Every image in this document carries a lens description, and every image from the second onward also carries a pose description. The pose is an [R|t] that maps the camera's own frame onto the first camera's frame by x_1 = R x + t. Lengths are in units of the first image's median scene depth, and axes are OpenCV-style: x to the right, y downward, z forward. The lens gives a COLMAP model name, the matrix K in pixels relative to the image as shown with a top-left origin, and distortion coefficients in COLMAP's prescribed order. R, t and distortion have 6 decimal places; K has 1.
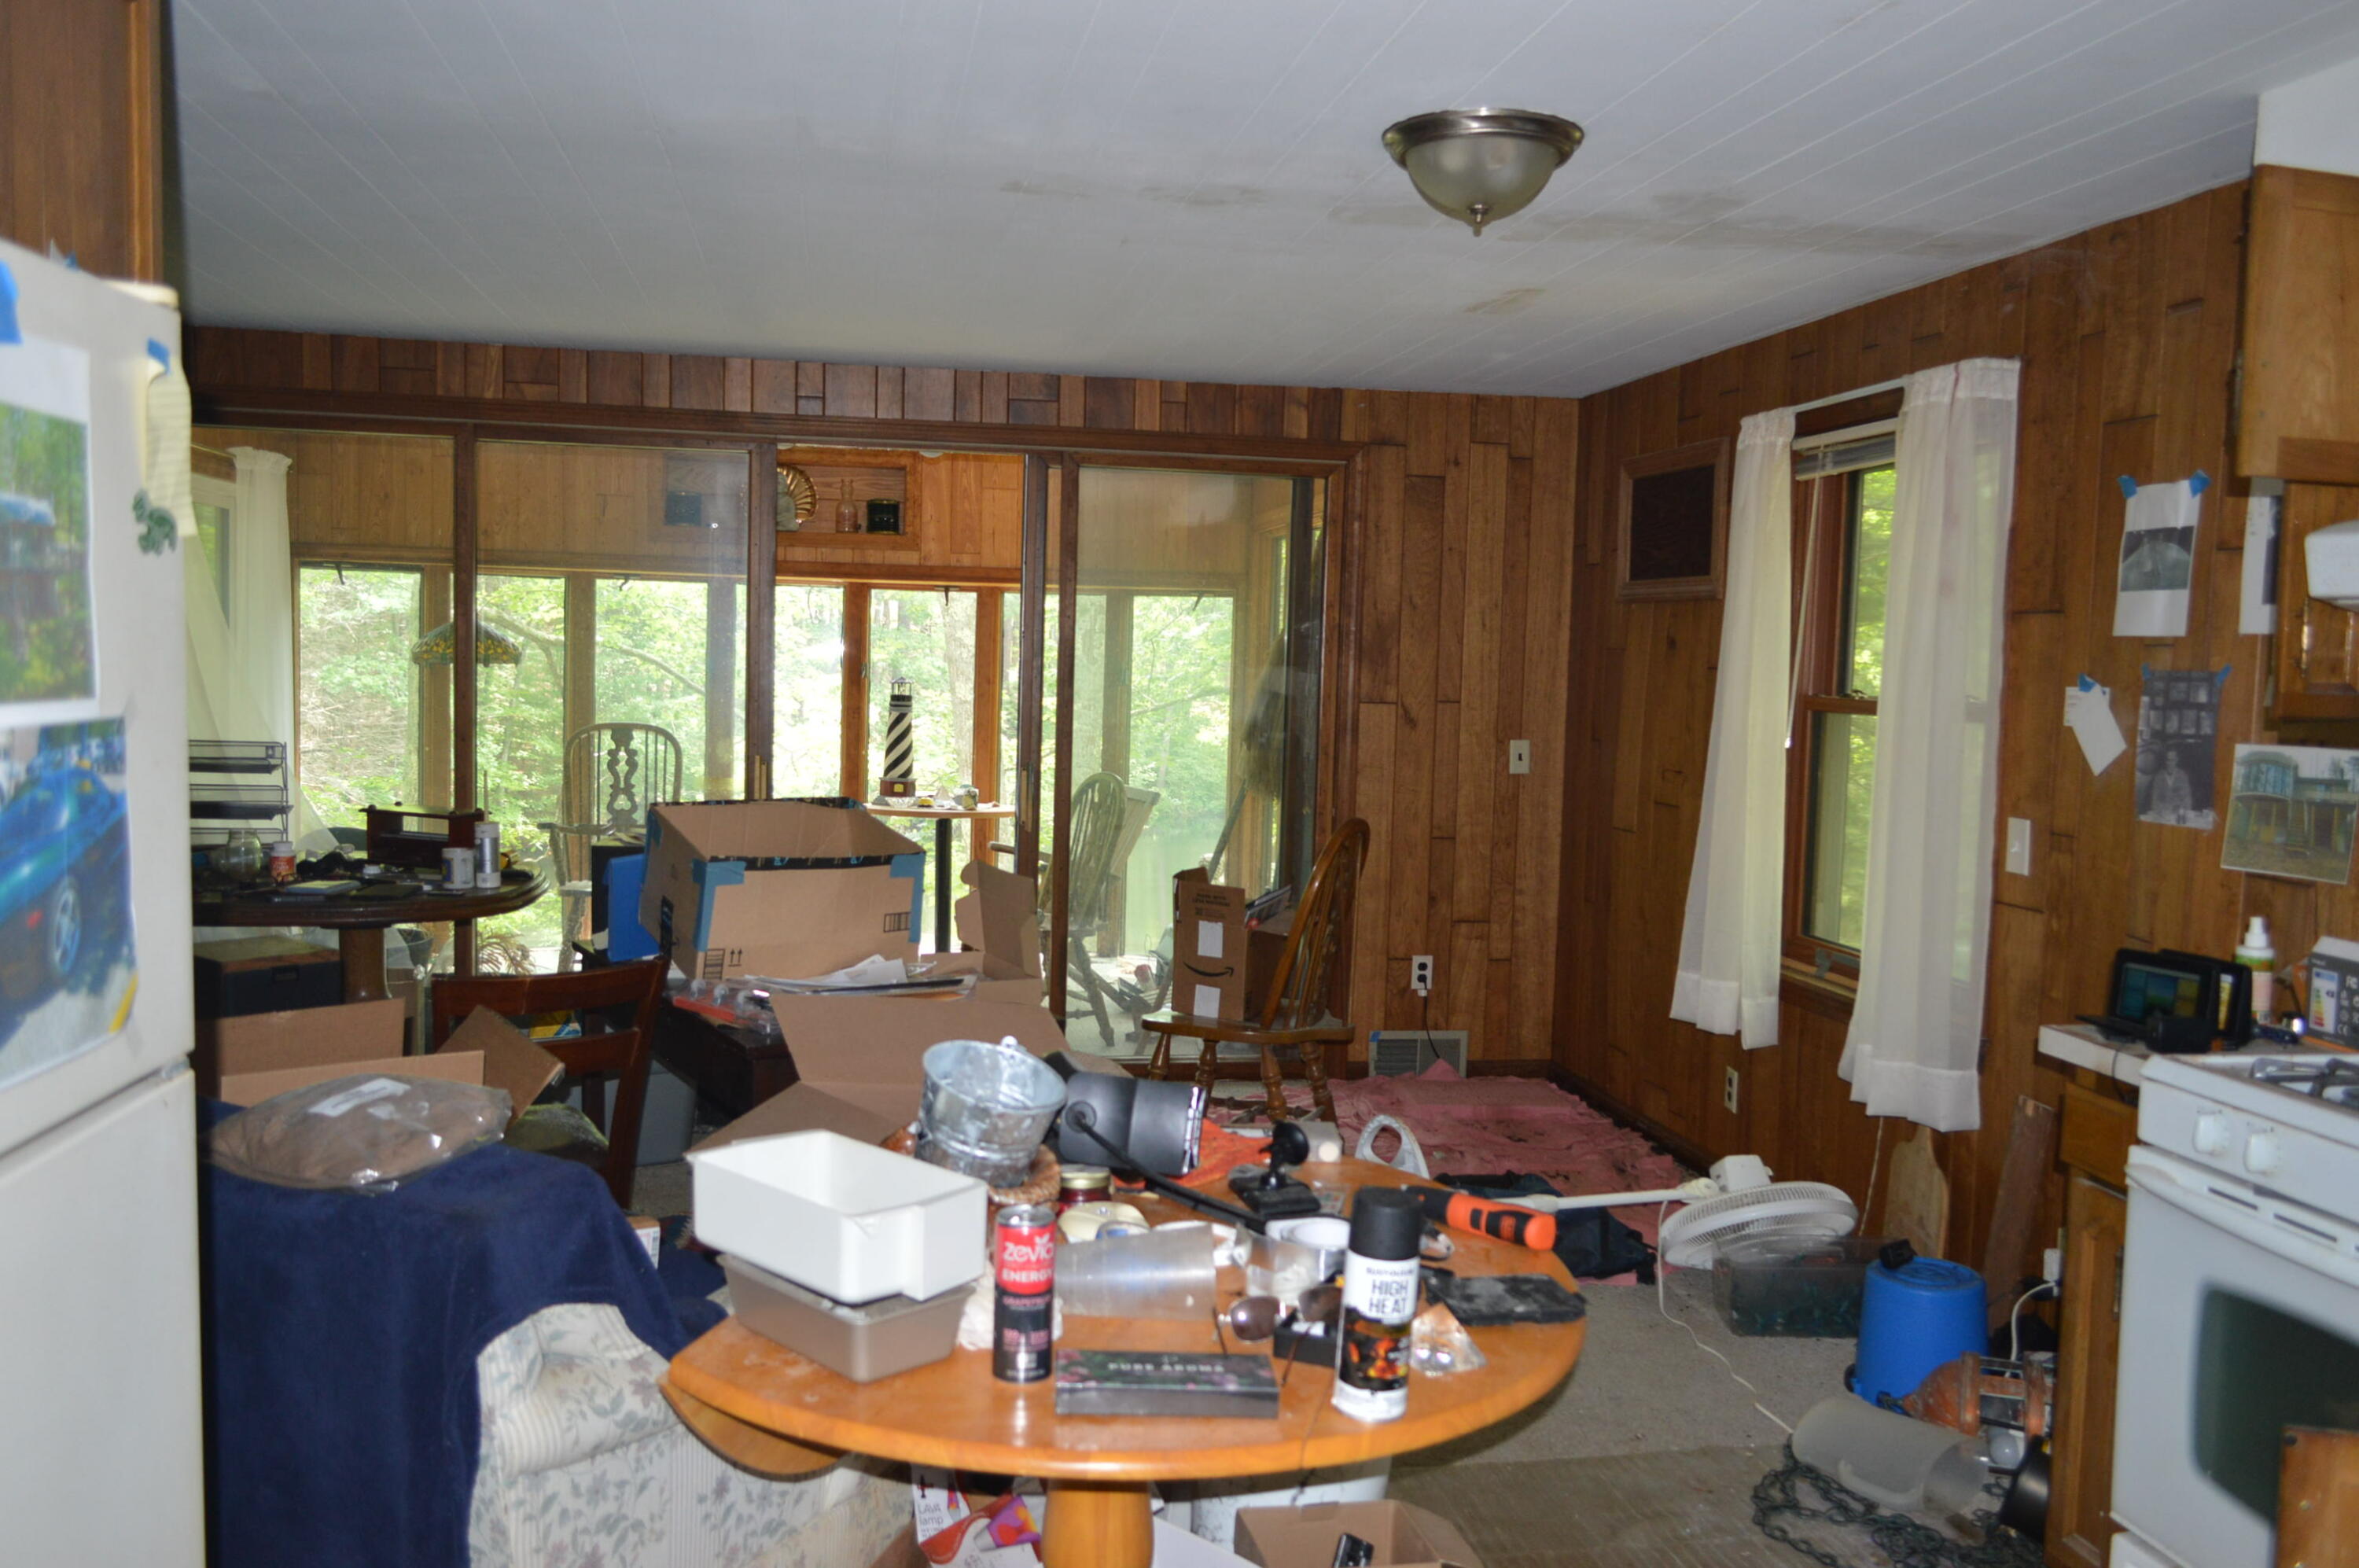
lens RADIAL K [[1889.3, 0, 1185.0], [0, 1889.3, 793.6], [0, 0, 1]] dist [-0.024847, 0.020124]
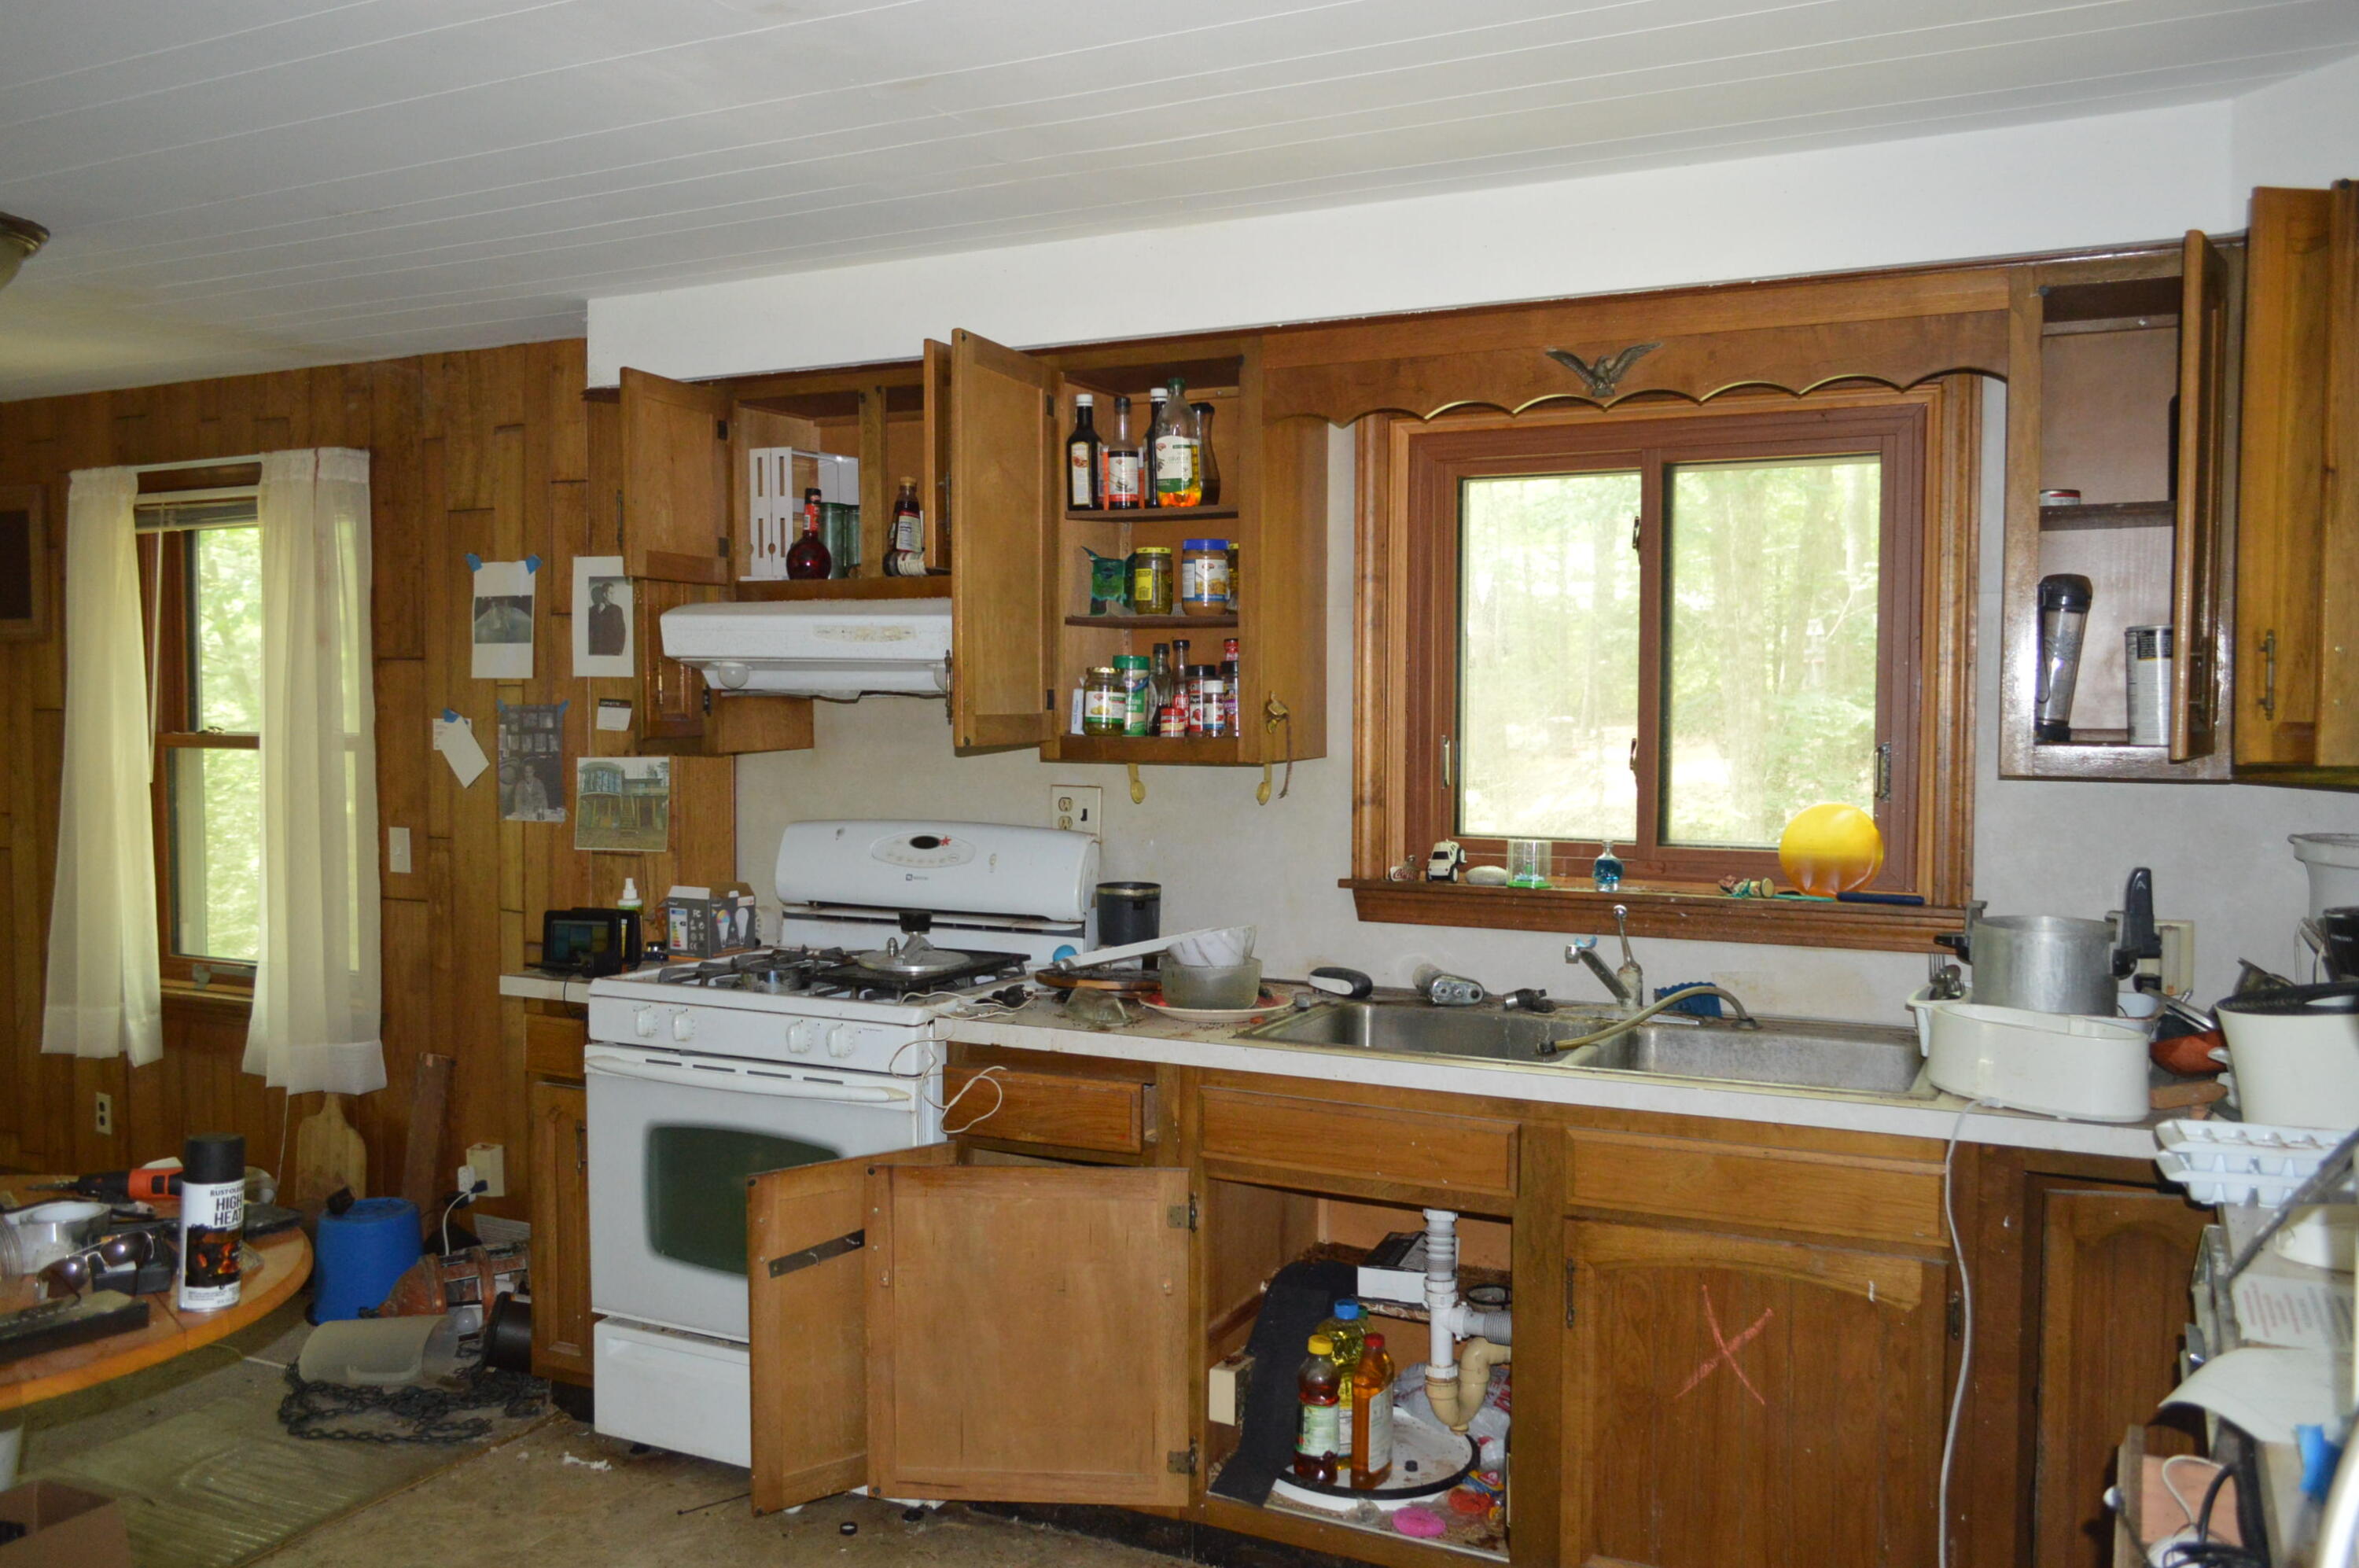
lens RADIAL K [[1889.3, 0, 1180.0], [0, 1889.3, 784.7], [0, 0, 1]] dist [-0.024847, 0.020124]
pose [[0.599296, -0.059759, 0.798294, -0.257893], [0.072289, 0.997176, 0.020378, -0.003025], [-0.797257, 0.045496, 0.601923, -0.160861]]
